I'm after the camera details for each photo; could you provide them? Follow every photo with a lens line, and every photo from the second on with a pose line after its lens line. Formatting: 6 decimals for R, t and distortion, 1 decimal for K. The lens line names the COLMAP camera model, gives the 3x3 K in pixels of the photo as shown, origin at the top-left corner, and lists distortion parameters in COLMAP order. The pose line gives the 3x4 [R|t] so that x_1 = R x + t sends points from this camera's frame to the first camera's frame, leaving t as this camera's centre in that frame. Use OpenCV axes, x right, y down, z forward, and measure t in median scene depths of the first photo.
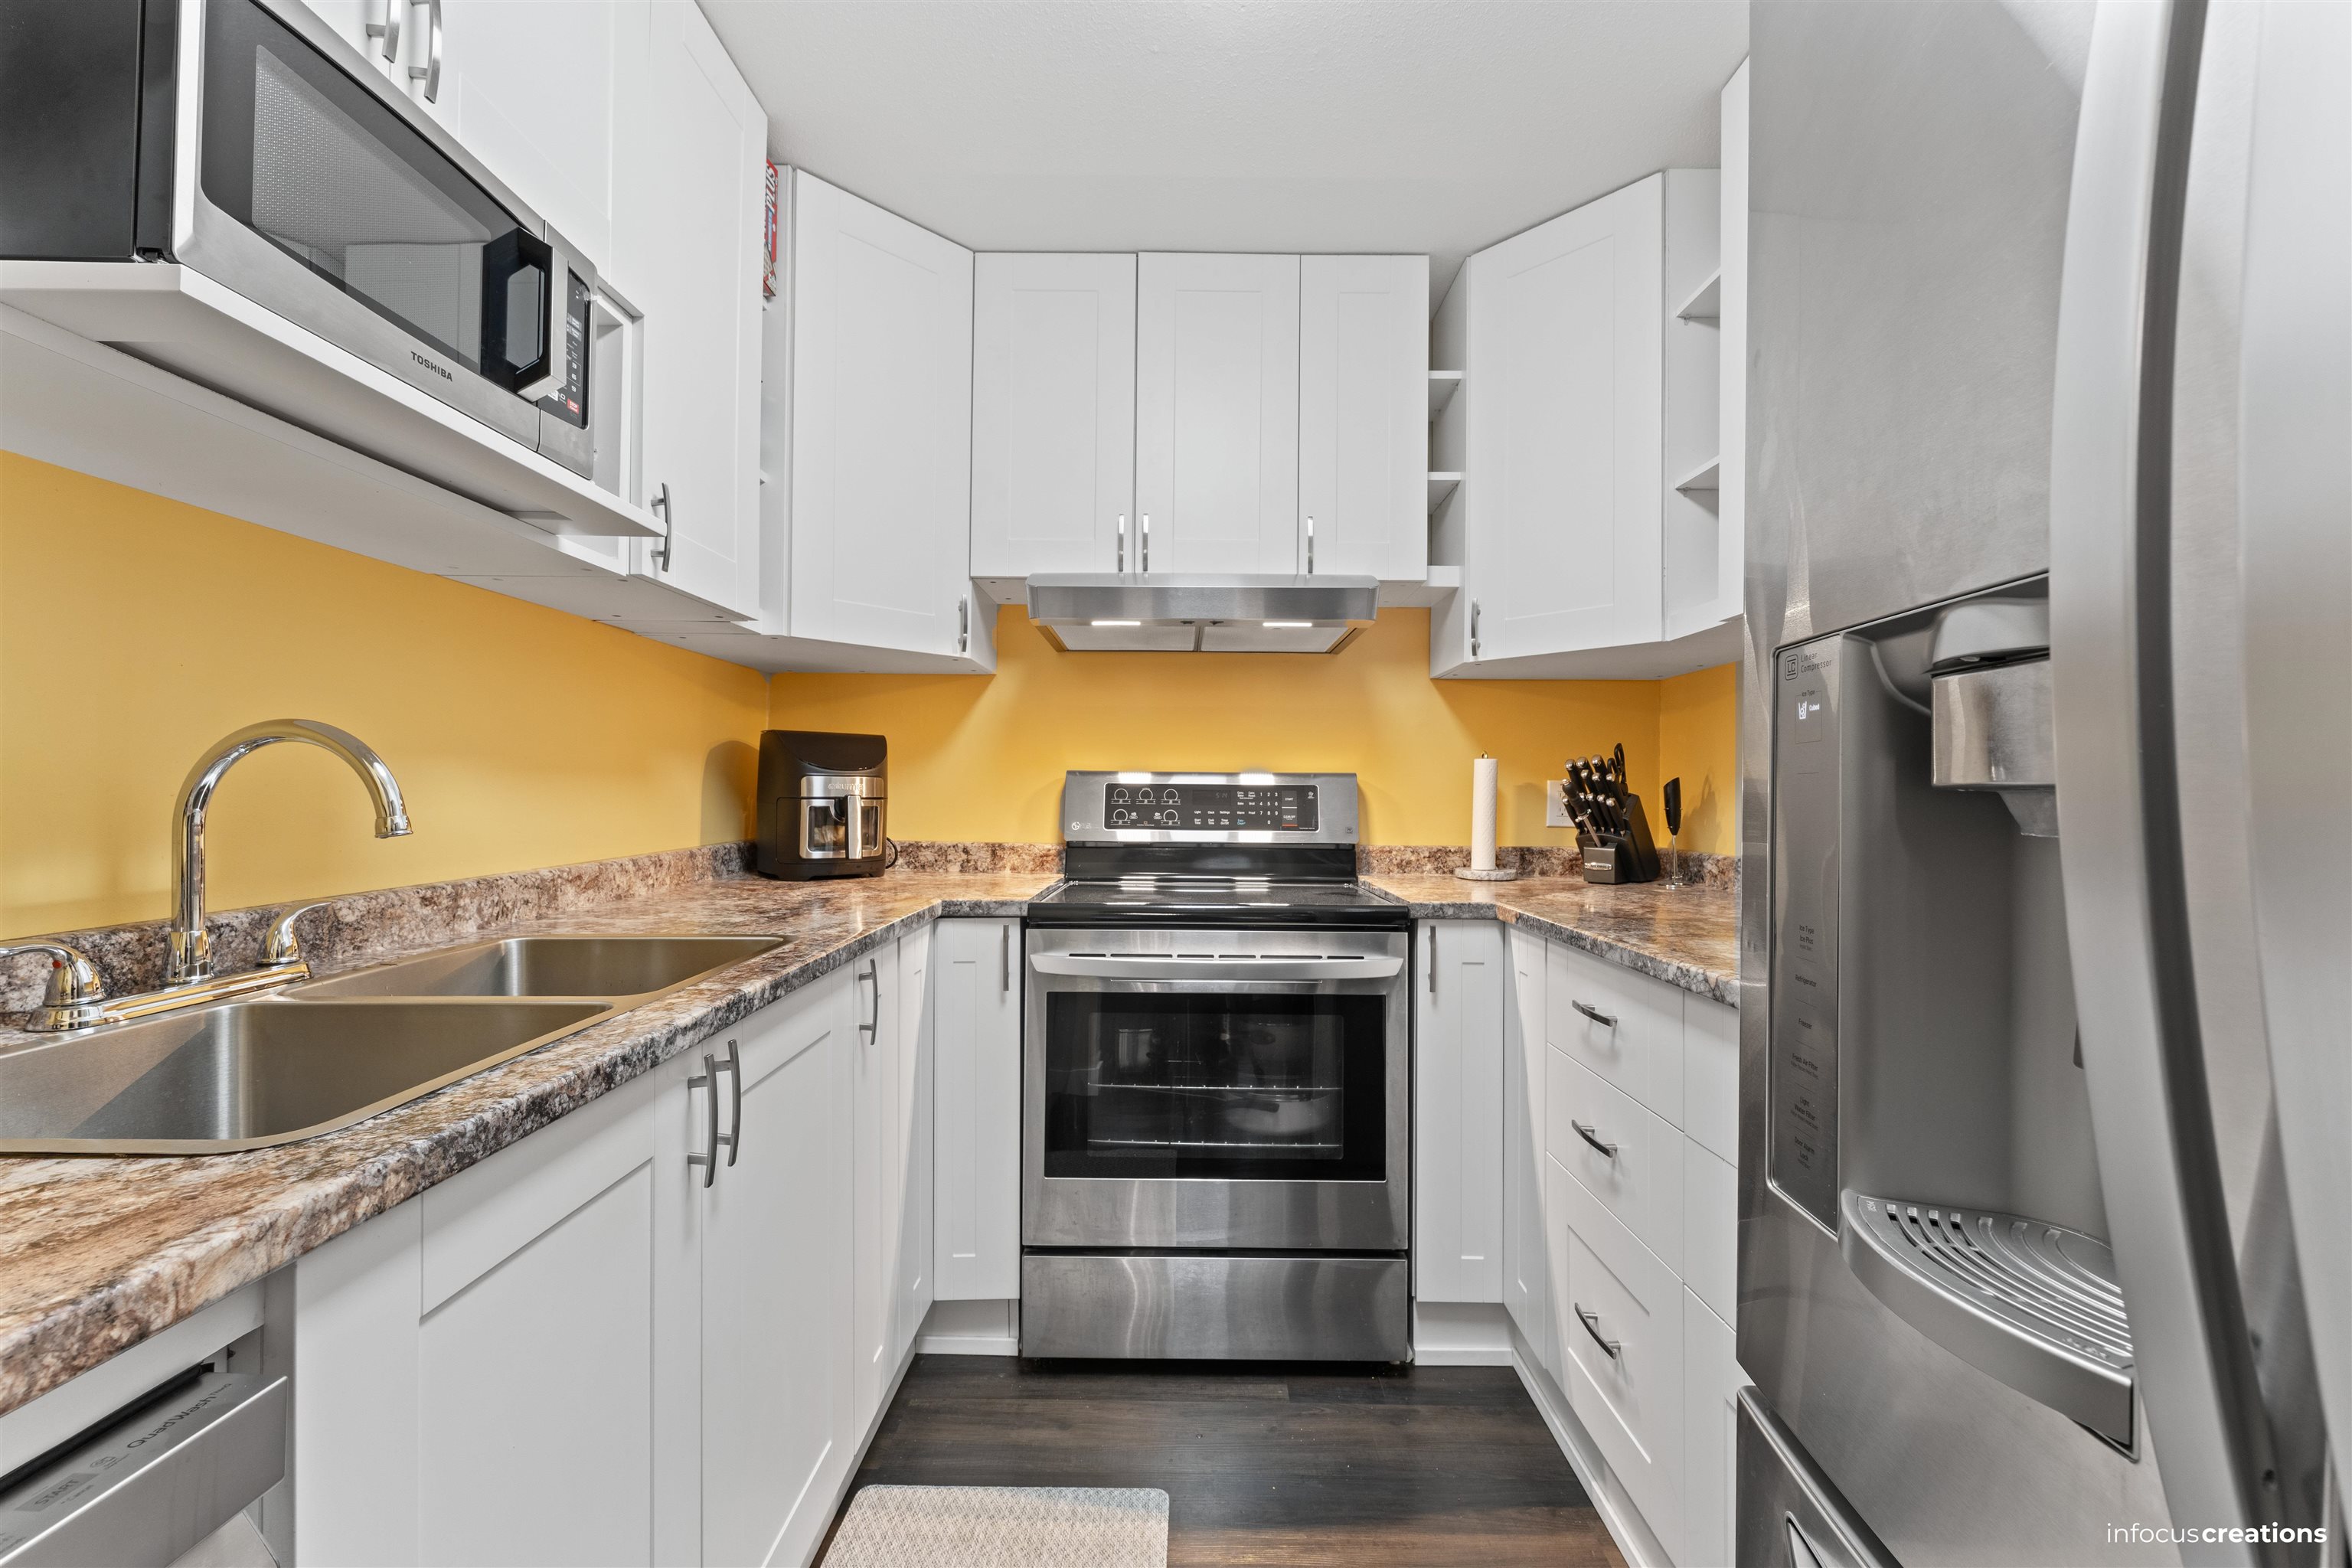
lens RADIAL K [[949.0, 0, 1184.0], [0, 949.0, 786.1], [0, 0, 1]] dist [0.001433, -0.000084]
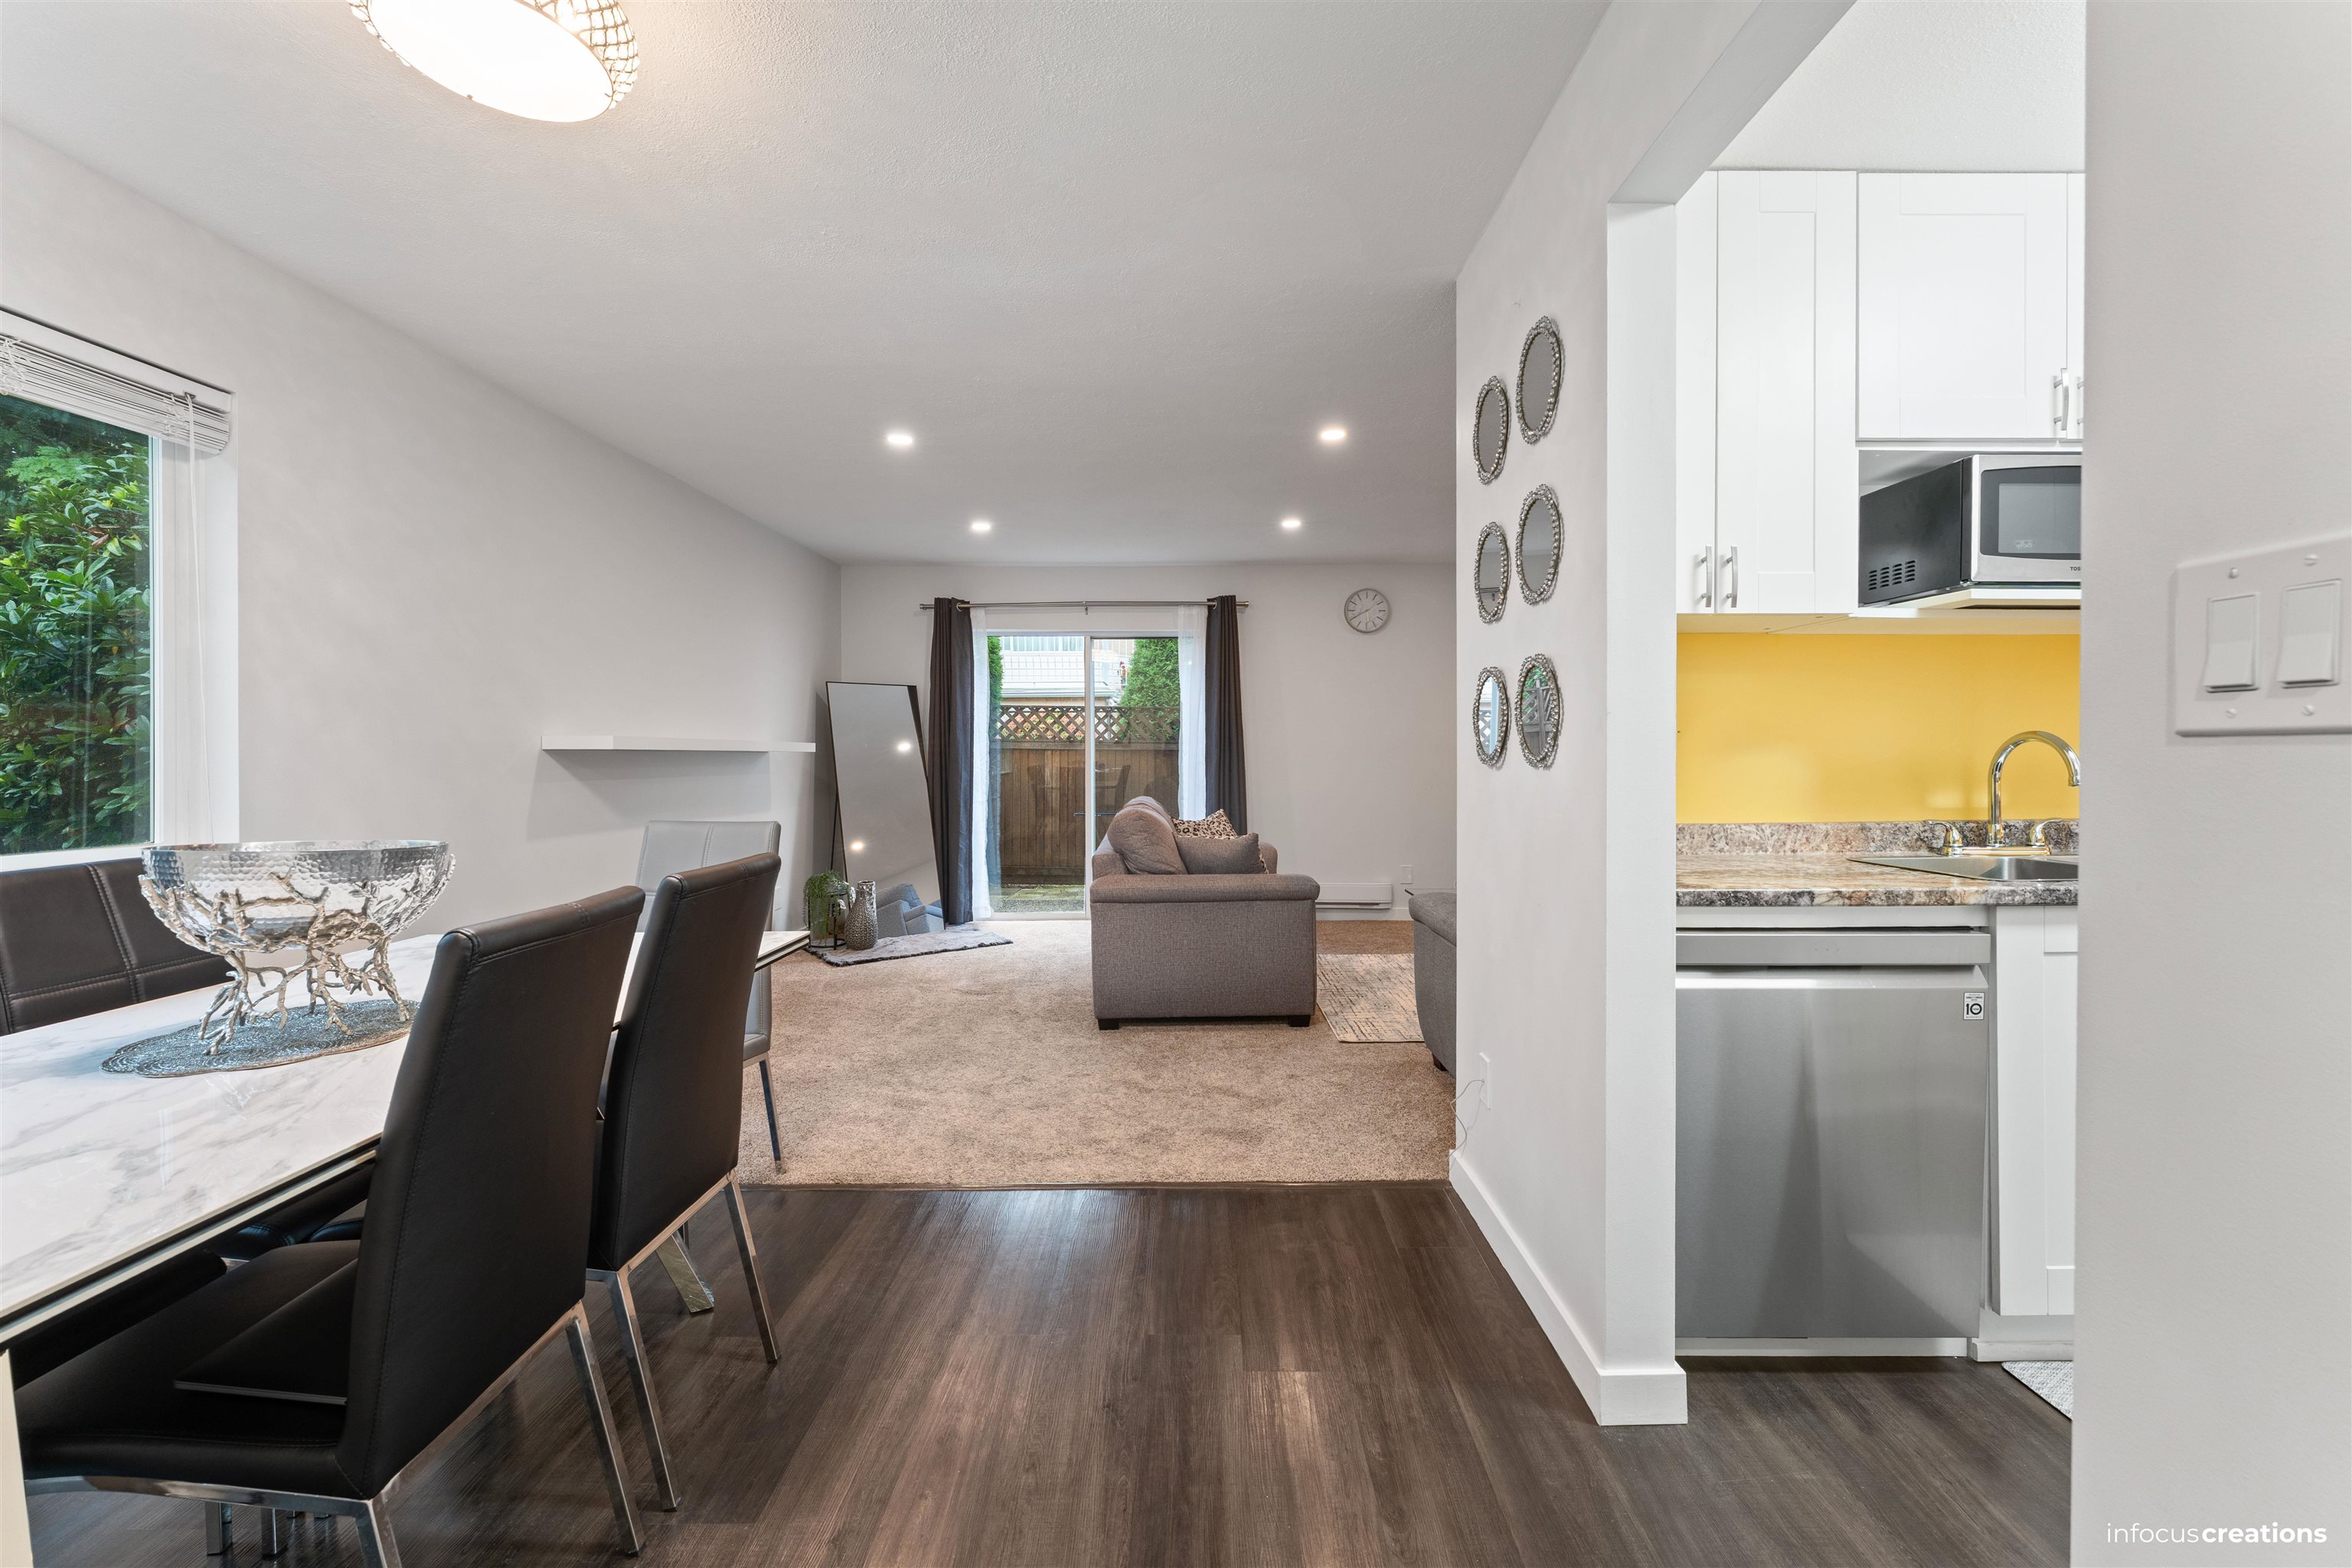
lens RADIAL K [[961.3, 0, 1186.6], [0, 961.3, 761.9], [0, 0, 1]] dist [-0.001107, -0.000154]
pose [[0.005903, -0.000425, -0.999982, 0.684836], [0.008326, 0.999965, -0.000376, -0.008200], [0.999948, -0.008324, 0.005906, -0.523957]]
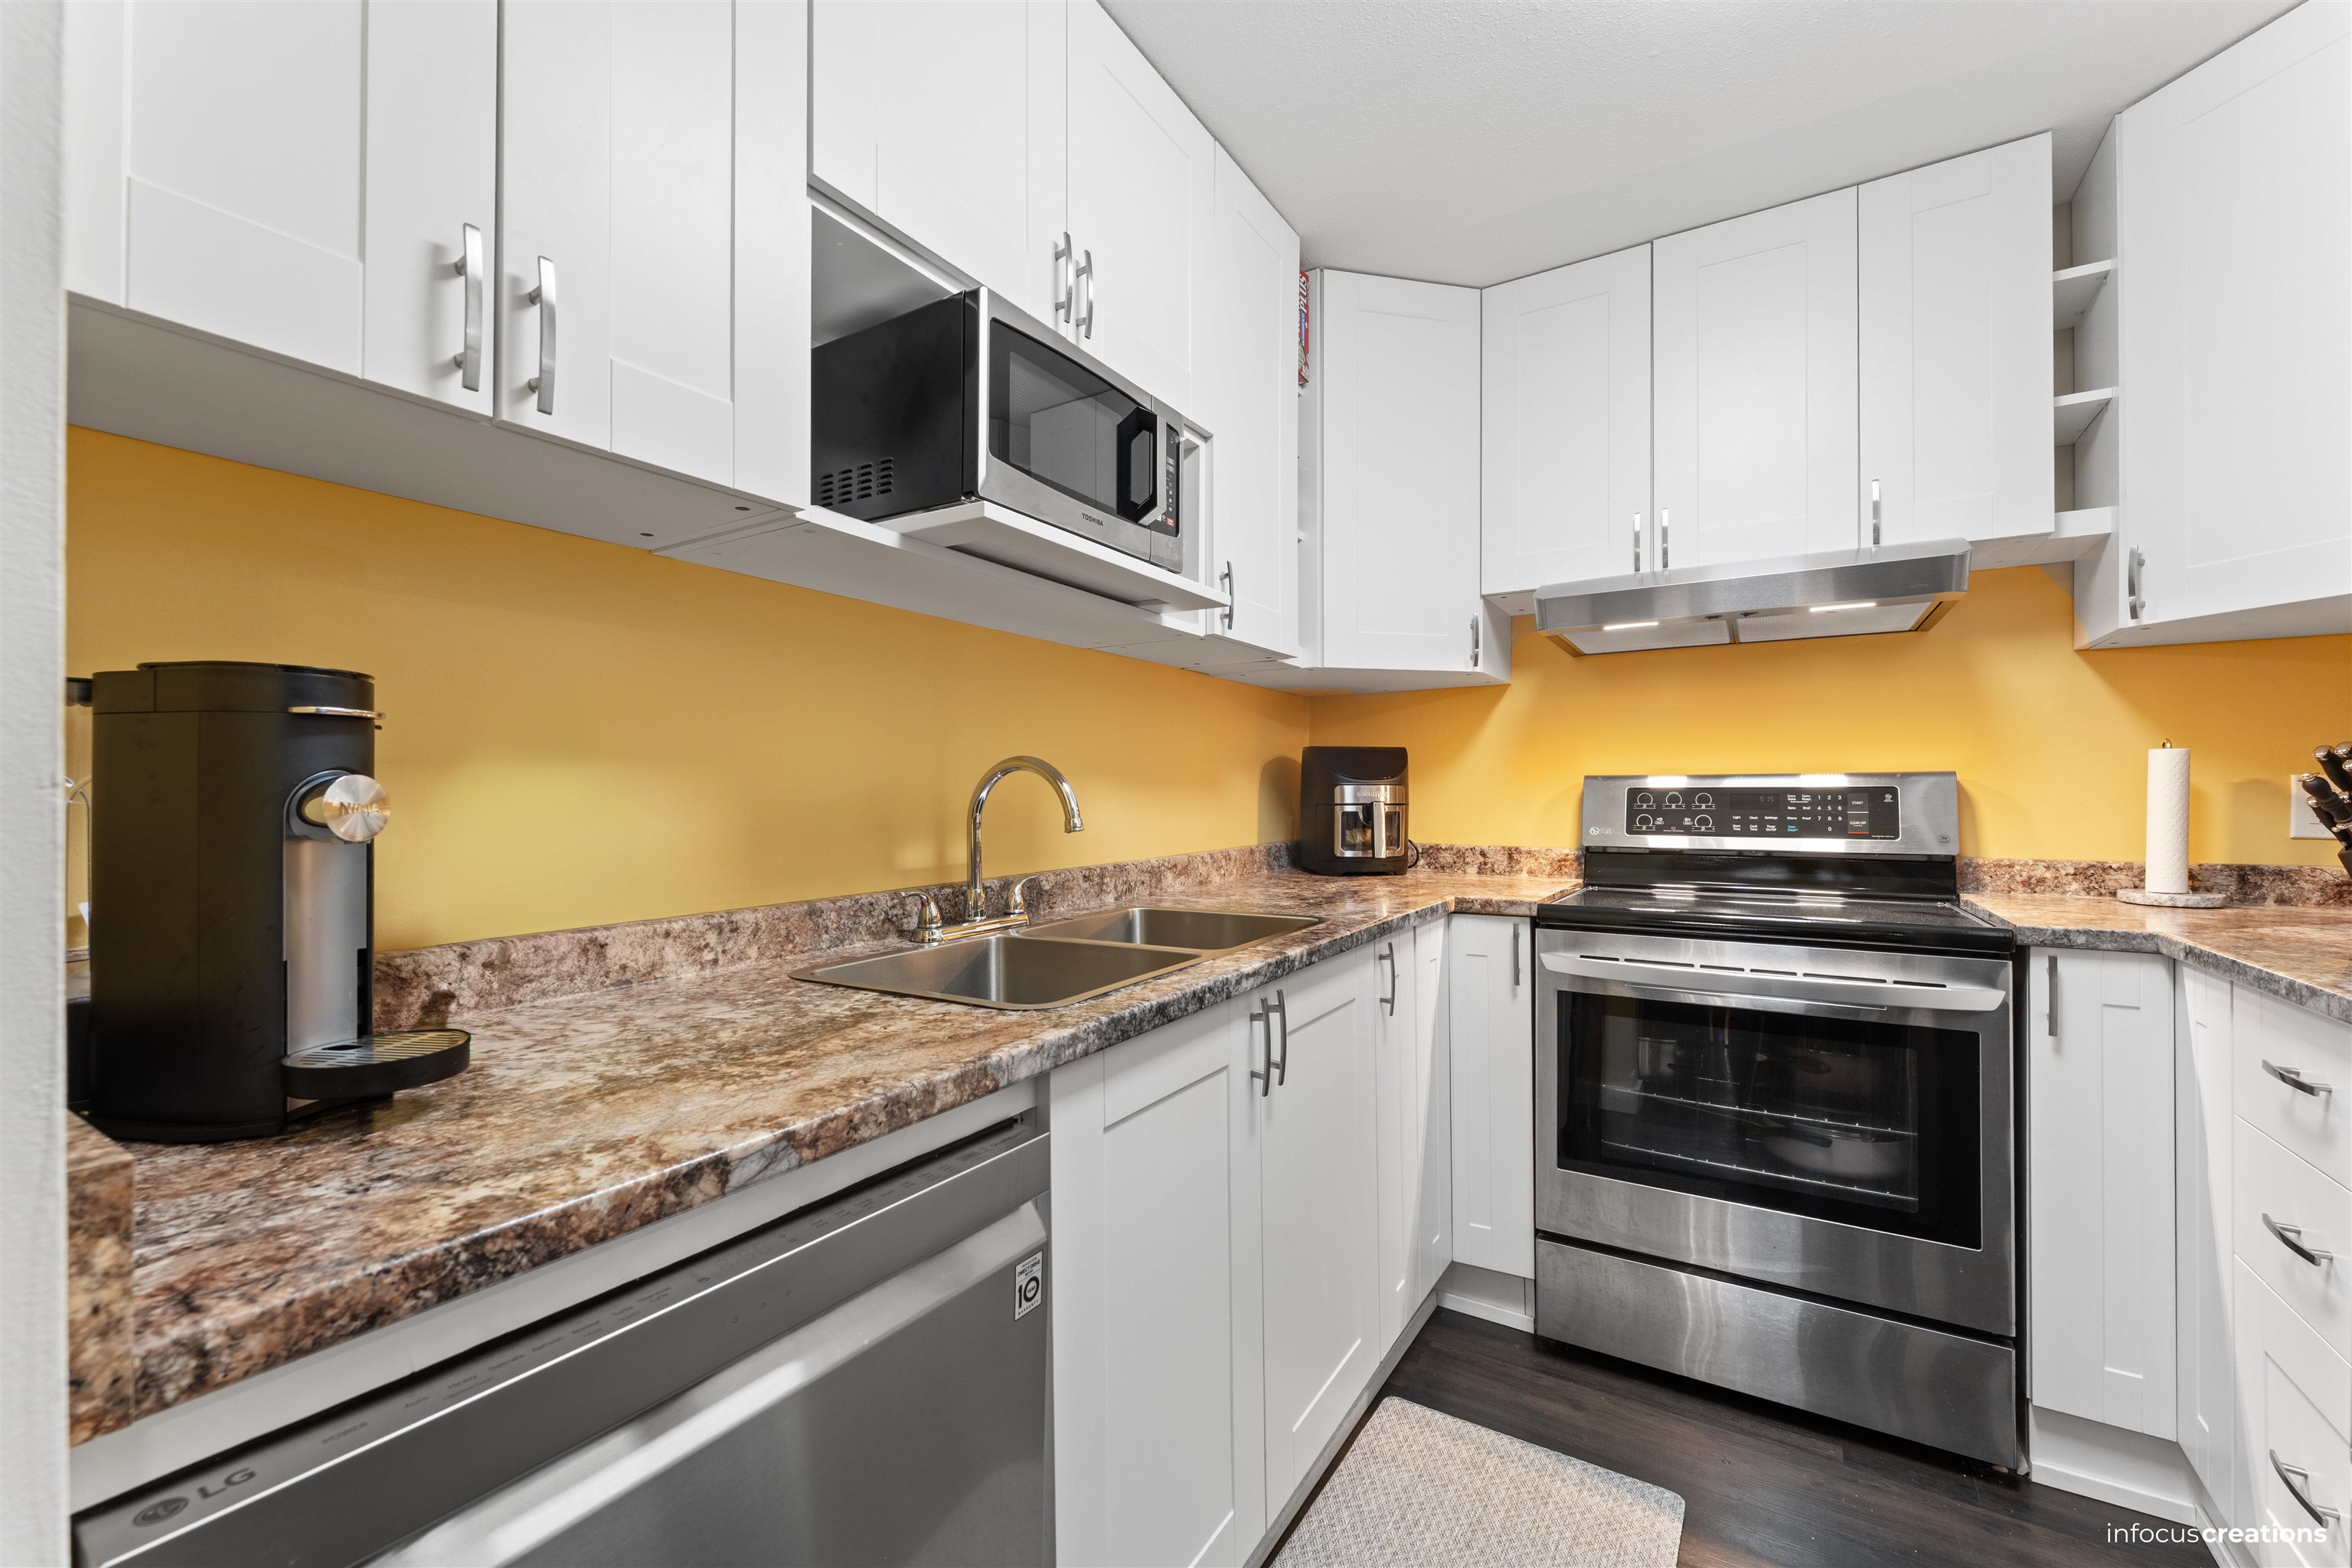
lens RADIAL K [[949.0, 0, 1184.0], [0, 949.0, 786.1], [0, 0, 1]] dist [0.001433, -0.000084]
pose [[0.852550, -0.015590, -0.522414, 0.055025], [0.012476, 0.999877, -0.009479, -0.001505], [0.522498, 0.001563, 0.852639, -0.102587]]
